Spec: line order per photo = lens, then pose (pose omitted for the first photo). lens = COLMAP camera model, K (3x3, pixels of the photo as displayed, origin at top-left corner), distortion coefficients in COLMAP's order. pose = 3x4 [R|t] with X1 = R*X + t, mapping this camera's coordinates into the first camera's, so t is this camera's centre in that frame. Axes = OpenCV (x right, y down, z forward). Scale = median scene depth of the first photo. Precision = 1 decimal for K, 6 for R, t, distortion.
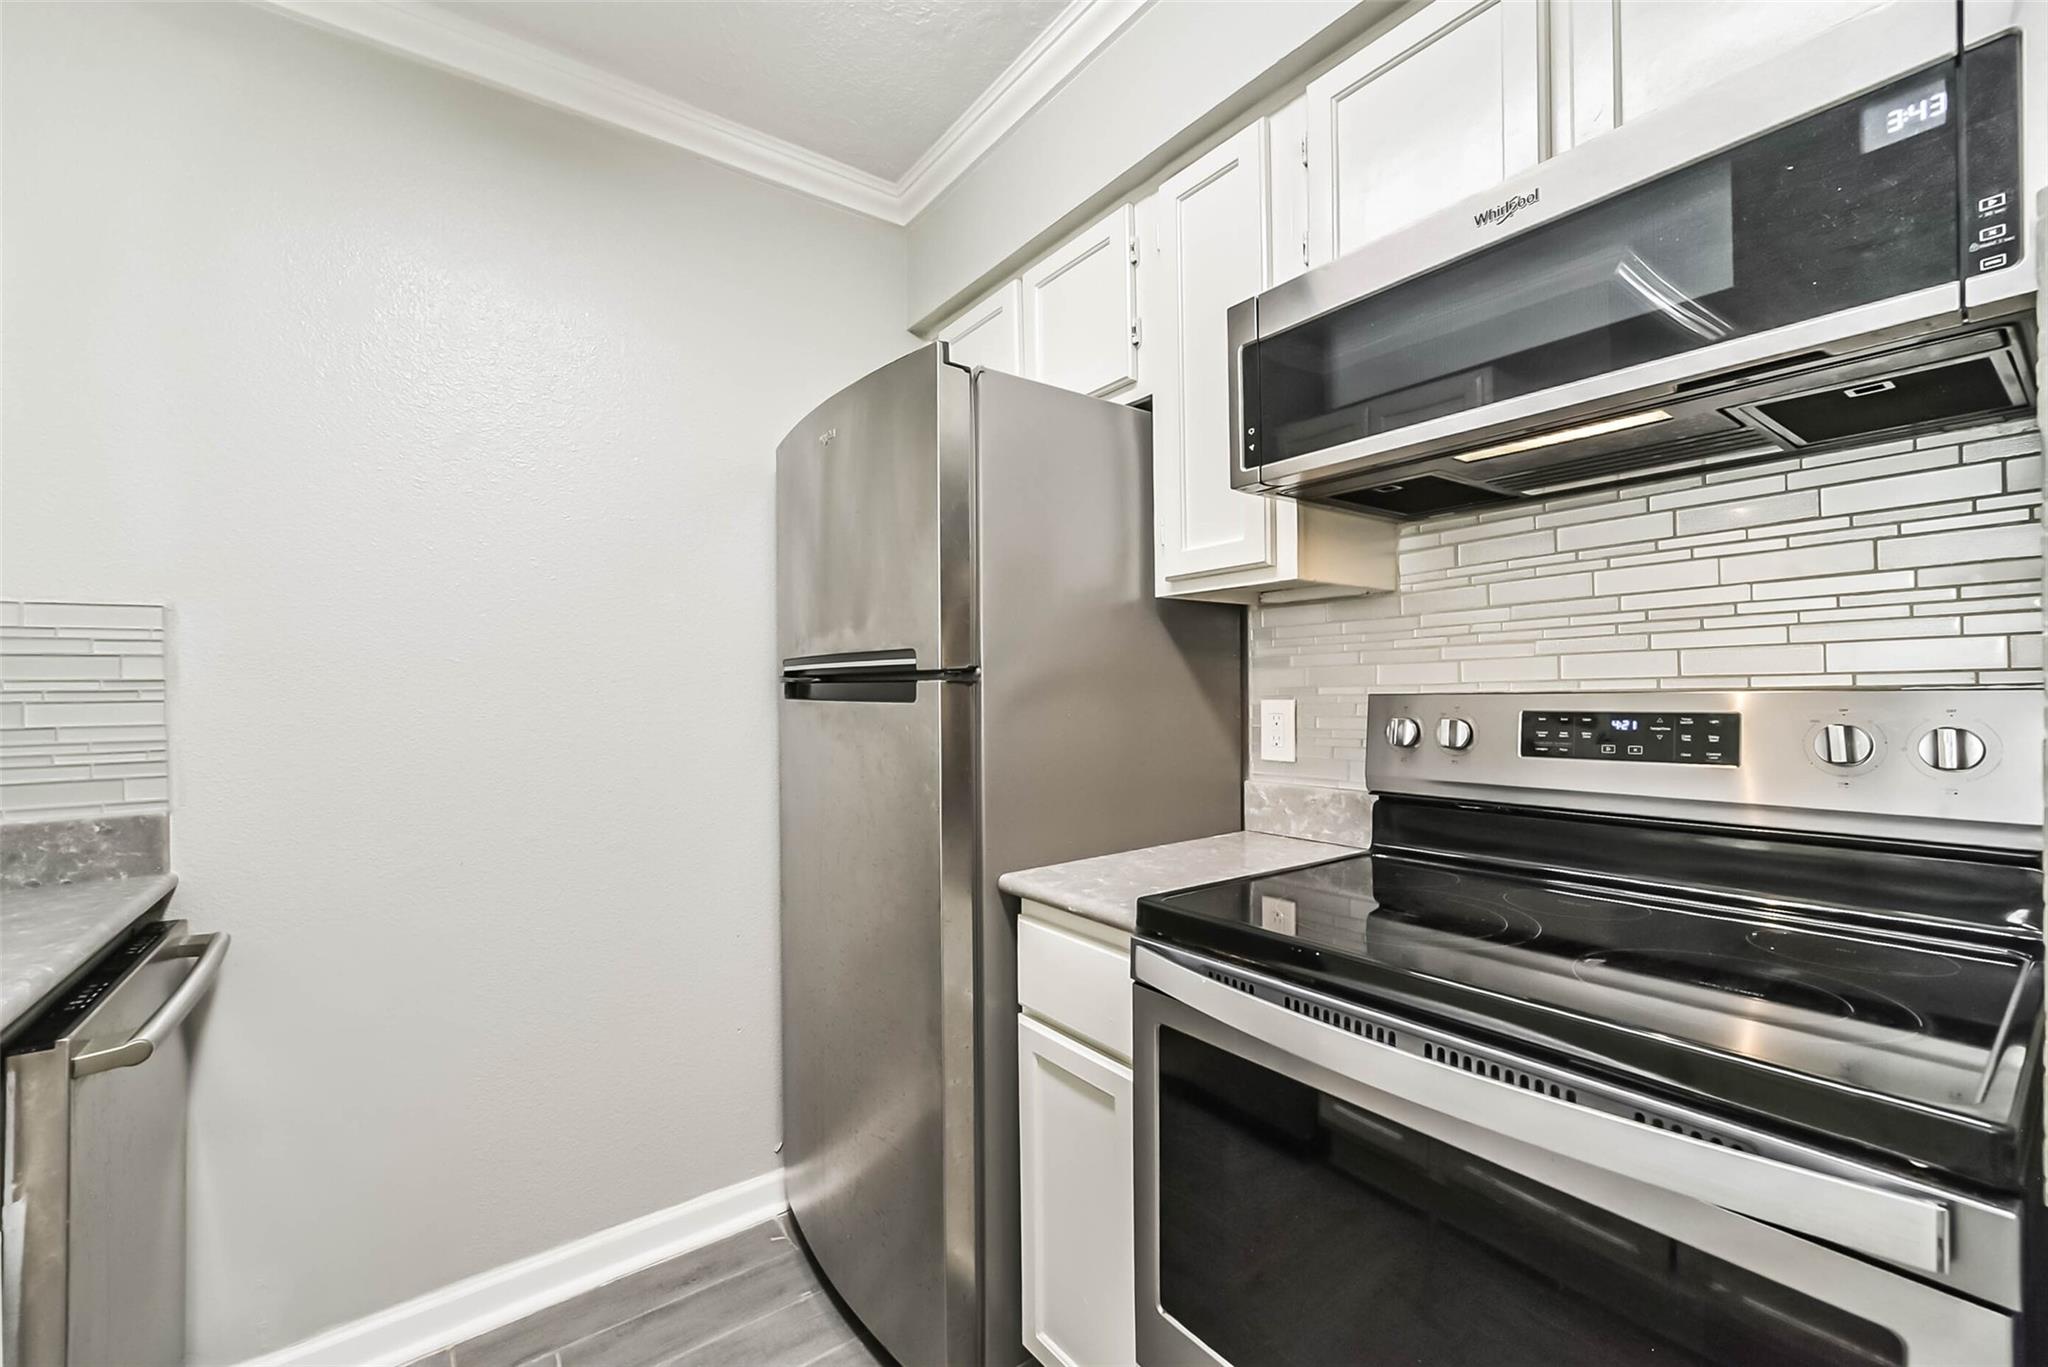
lens RADIAL K [[833.2, 0, 1033.5], [0, 833.2, 693.3], [0, 0, 1]] dist [-0.012562, 0.000319]
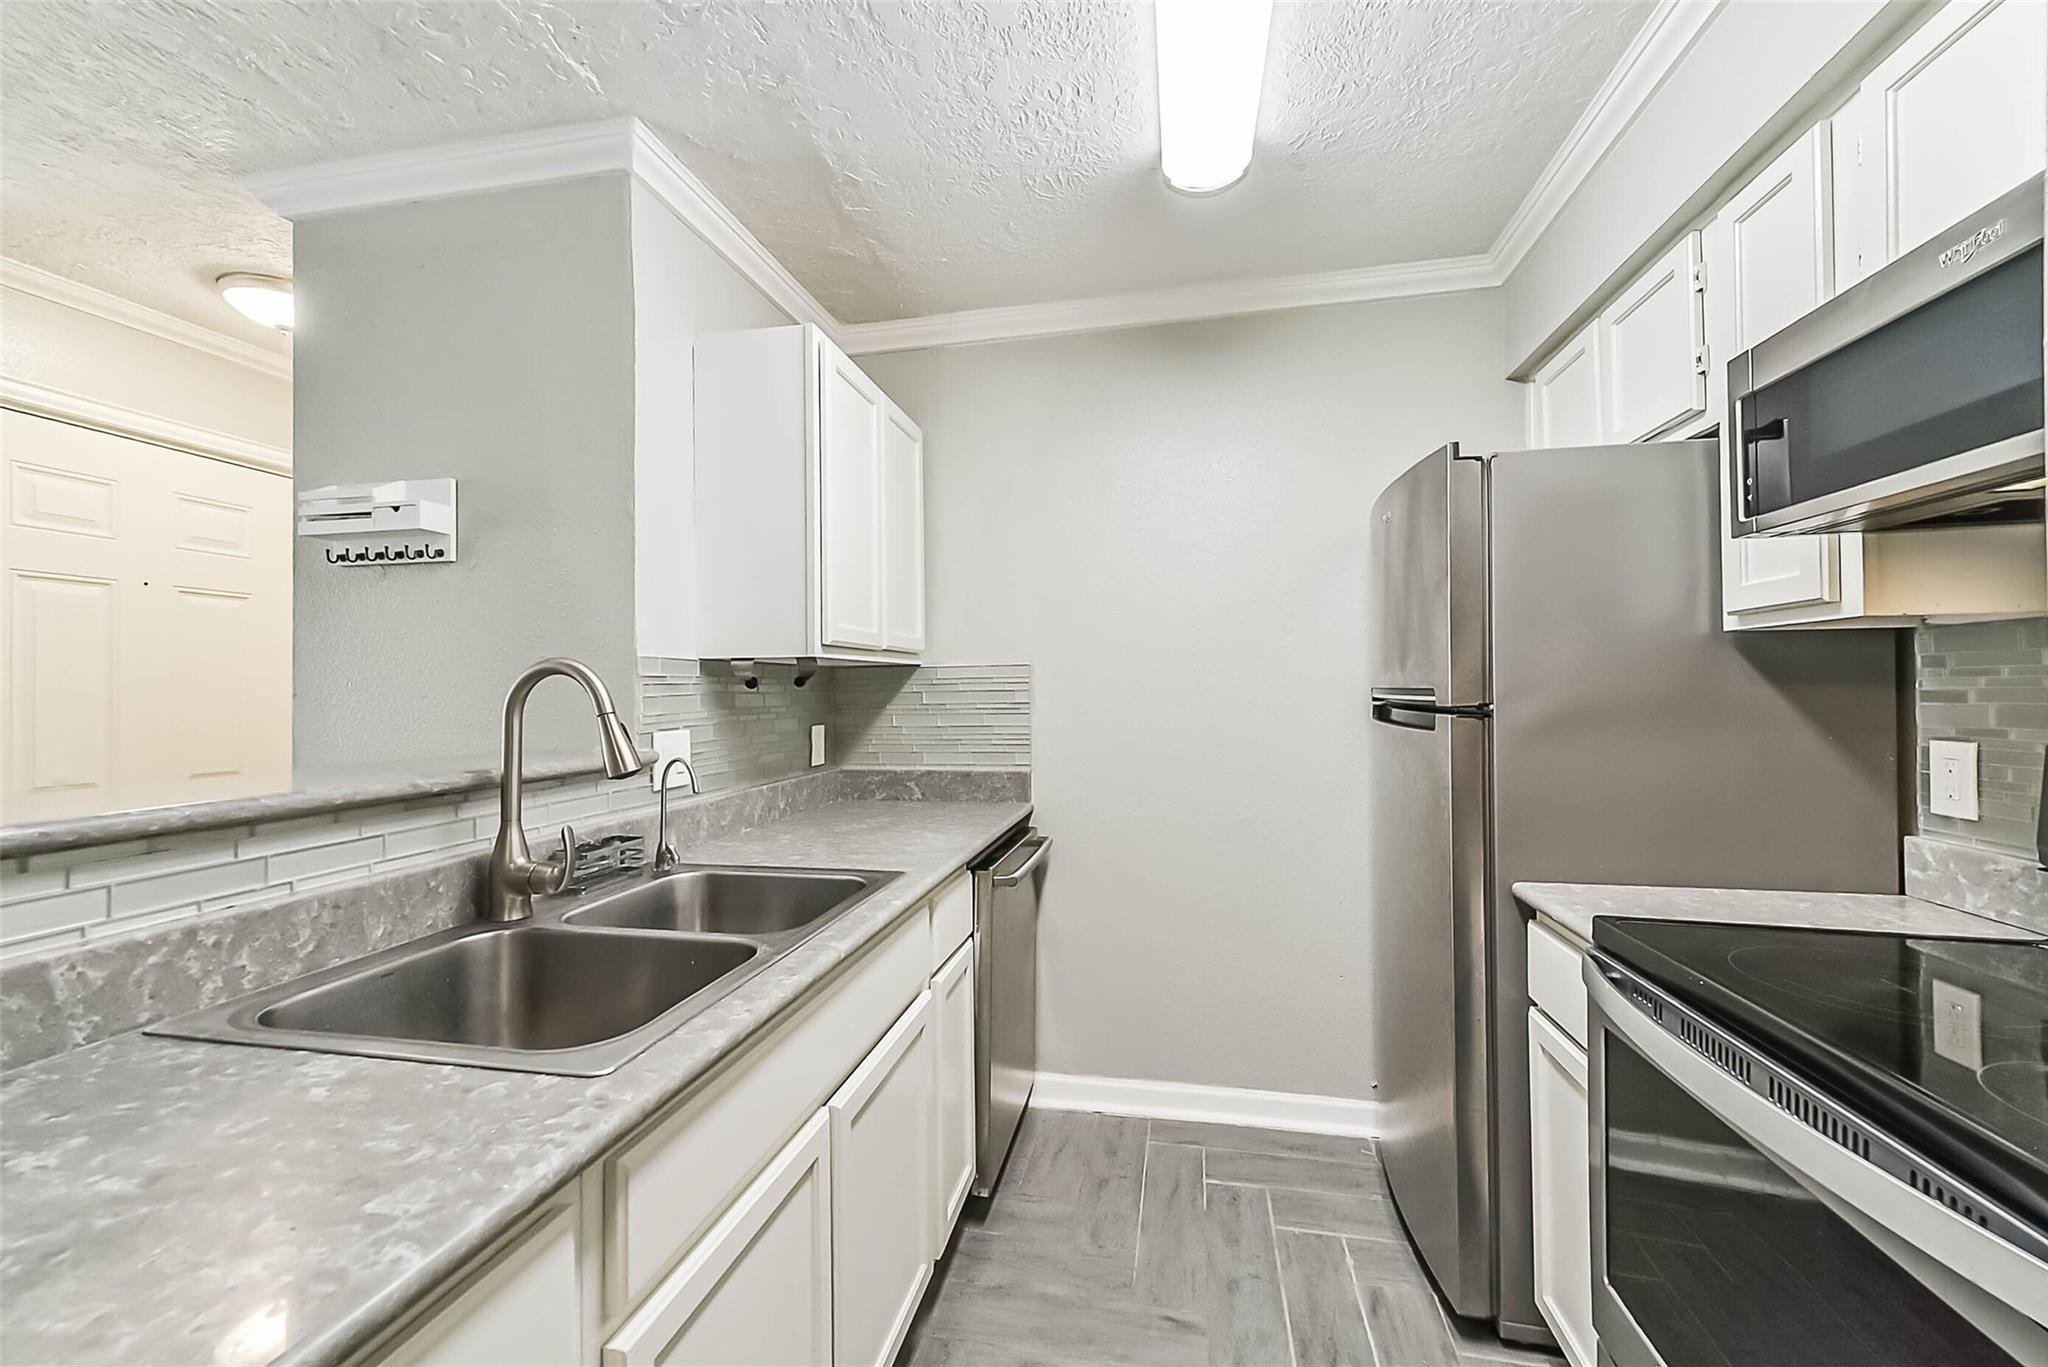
lens RADIAL K [[811.7, 0, 1028.4], [0, 811.7, 681.0], [0, 0, 1]] dist [0.017778, -0.005831]
pose [[0.664546, -0.001688, -0.747245, 0.367783], [-0.004053, 0.999975, -0.005863, -0.055028], [0.747236, 0.006924, 0.664522, -0.273401]]
